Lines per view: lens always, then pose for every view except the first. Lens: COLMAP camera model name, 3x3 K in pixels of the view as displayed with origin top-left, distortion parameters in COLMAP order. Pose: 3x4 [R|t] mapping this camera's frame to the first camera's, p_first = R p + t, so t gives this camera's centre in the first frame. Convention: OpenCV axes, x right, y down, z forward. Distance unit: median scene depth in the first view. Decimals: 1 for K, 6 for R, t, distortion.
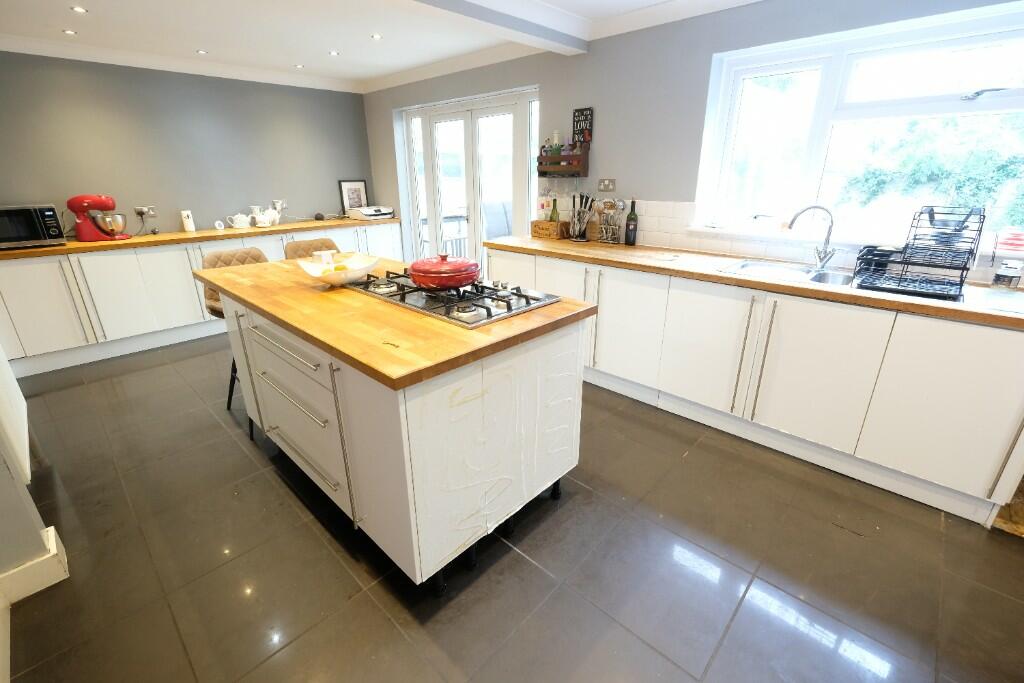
lens RADIAL K [[446.0, 0, 514.6], [0, 446.0, 336.5], [0, 0, 1]] dist [0.001371, -0.000038]
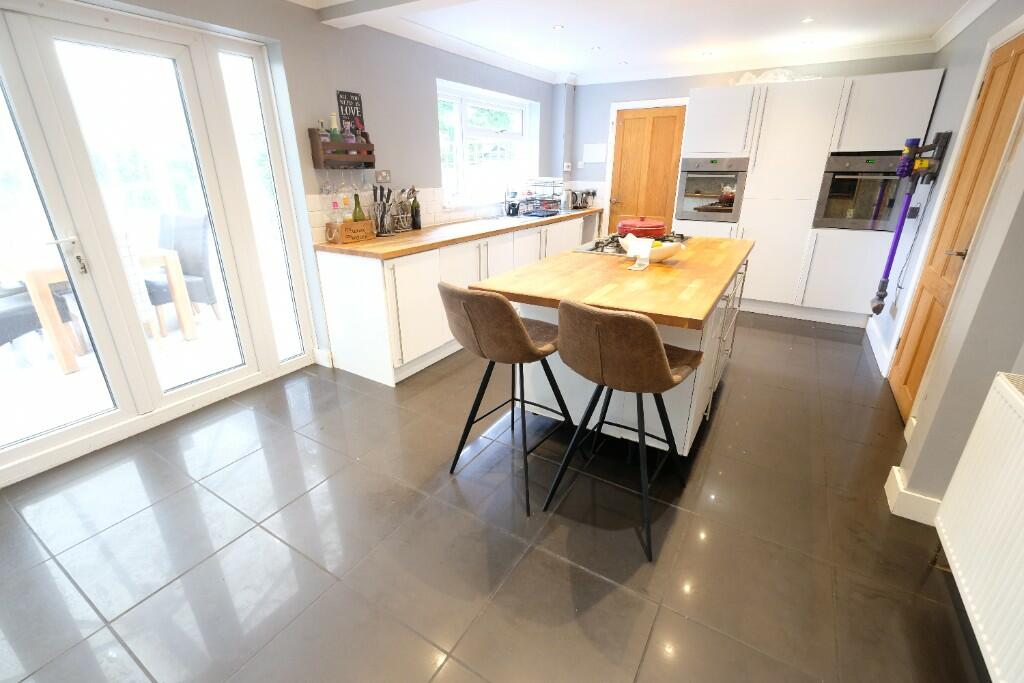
lens RADIAL K [[446.0, 0, 514.6], [0, 446.0, 336.5], [0, 0, 1]] dist [0.001371, -0.000038]
pose [[-0.201608, -0.341765, 0.917906, -0.854916], [0.339665, 0.854598, 0.392797, -0.309100], [-0.918685, 0.390972, -0.056208, 0.878064]]
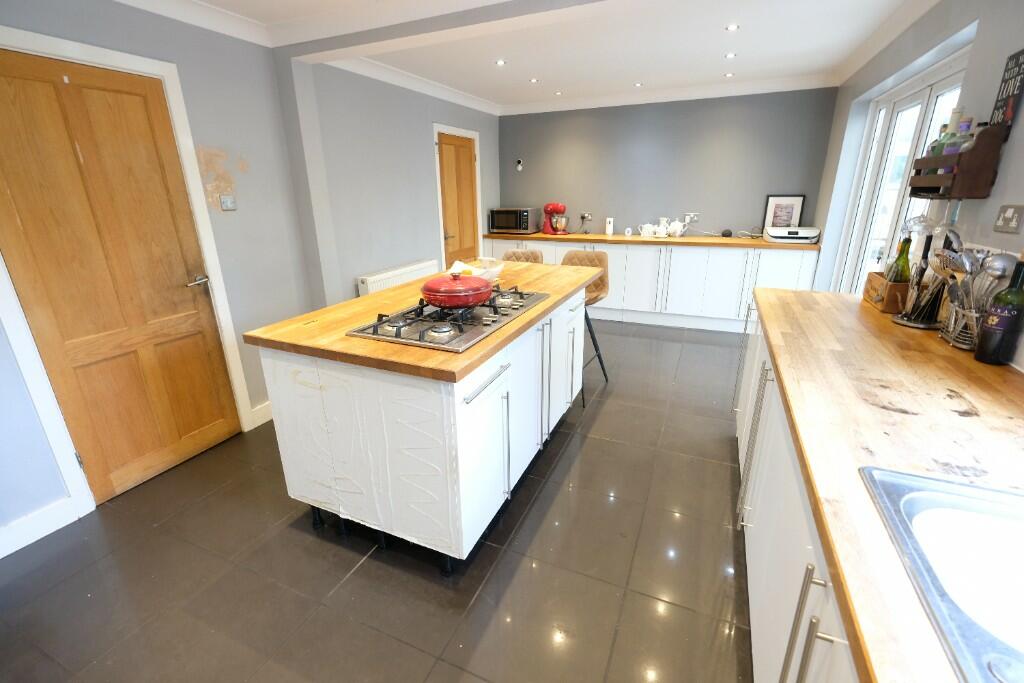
lens RADIAL K [[446.0, 0, 514.6], [0, 446.0, 336.5], [0, 0, 1]] dist [0.001371, -0.000038]
pose [[0.326629, 0.300595, -0.896078, 0.449377], [-0.316449, 0.928140, 0.196002, -0.157241], [0.890603, 0.219543, 0.398281, 0.400276]]
